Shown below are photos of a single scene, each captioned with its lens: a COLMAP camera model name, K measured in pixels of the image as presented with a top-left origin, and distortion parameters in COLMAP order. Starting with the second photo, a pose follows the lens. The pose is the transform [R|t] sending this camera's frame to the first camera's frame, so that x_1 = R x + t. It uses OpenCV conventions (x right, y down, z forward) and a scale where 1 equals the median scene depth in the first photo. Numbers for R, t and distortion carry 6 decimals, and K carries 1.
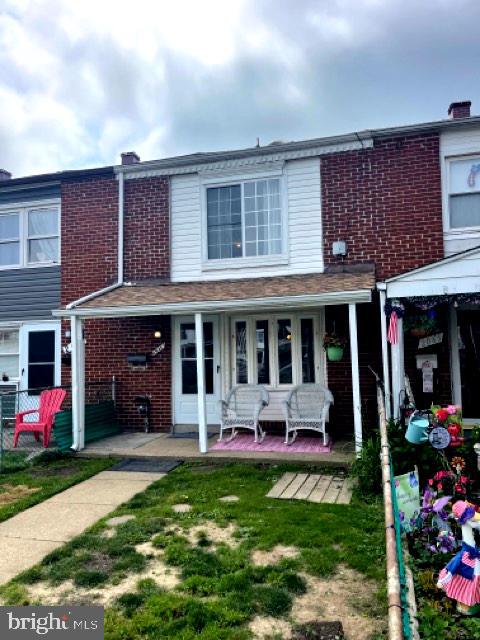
lens RADIAL K [[479.7, 0, 242.0], [0, 479.7, 324.2], [0, 0, 1]] dist [0.071461, -0.091107]
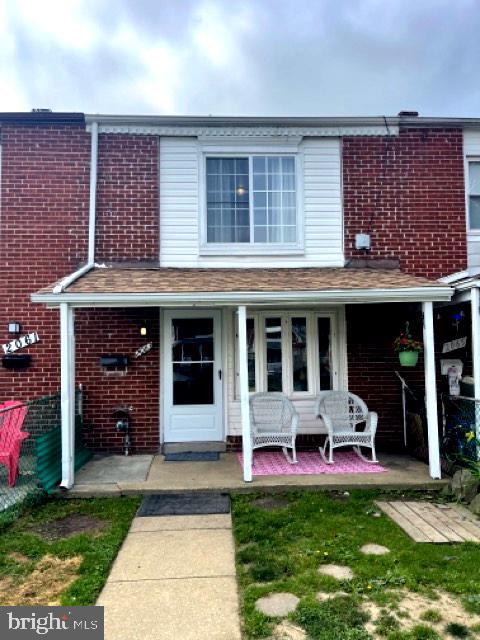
lens RADIAL K [[479.7, 0, 242.0], [0, 479.7, 324.2], [0, 0, 1]] dist [0.071461, -0.091107]
pose [[0.952982, 0.029446, 0.301593, -0.273989], [-0.028844, 0.999563, -0.006450, 0.010453], [-0.301651, -0.002552, 0.953415, 0.196937]]
